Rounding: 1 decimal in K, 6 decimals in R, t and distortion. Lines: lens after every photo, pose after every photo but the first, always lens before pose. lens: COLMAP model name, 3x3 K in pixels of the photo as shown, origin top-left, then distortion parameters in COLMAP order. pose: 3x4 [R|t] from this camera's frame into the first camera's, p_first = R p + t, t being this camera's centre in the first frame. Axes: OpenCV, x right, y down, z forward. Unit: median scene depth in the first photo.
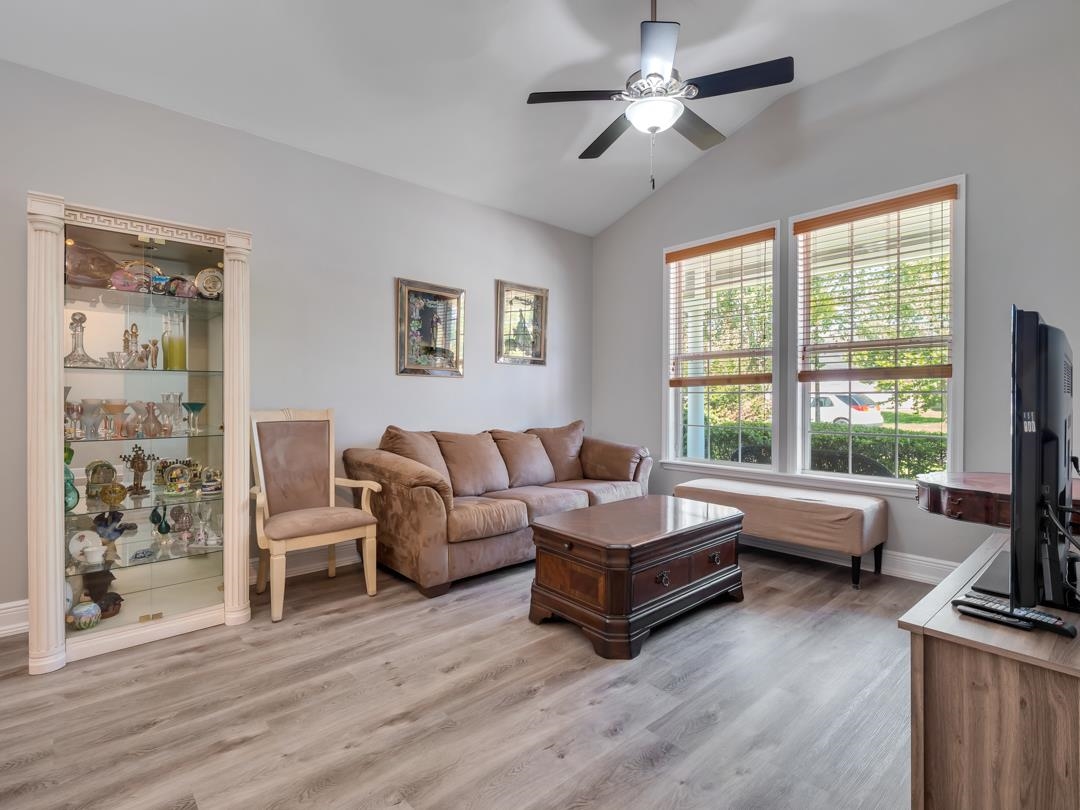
lens RADIAL K [[523.6, 0, 536.7], [0, 523.6, 403.1], [0, 0, 1]] dist [0.012323, -0.003884]
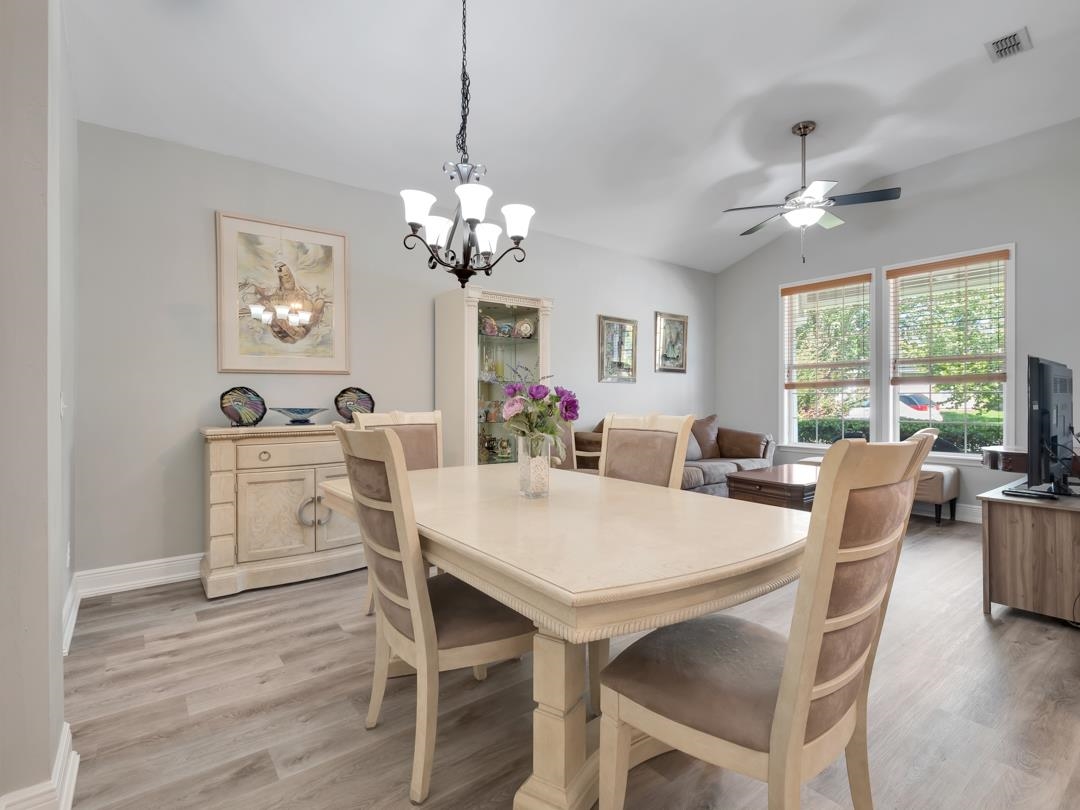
lens RADIAL K [[523.6, 0, 543.9], [0, 523.6, 402.0], [0, 0, 1]] dist [0.012323, -0.003884]
pose [[0.998101, -0.003079, -0.061520, -0.329285], [0.002728, 0.999980, -0.005791, 0.008662], [0.061537, 0.005612, 0.998089, -0.441272]]
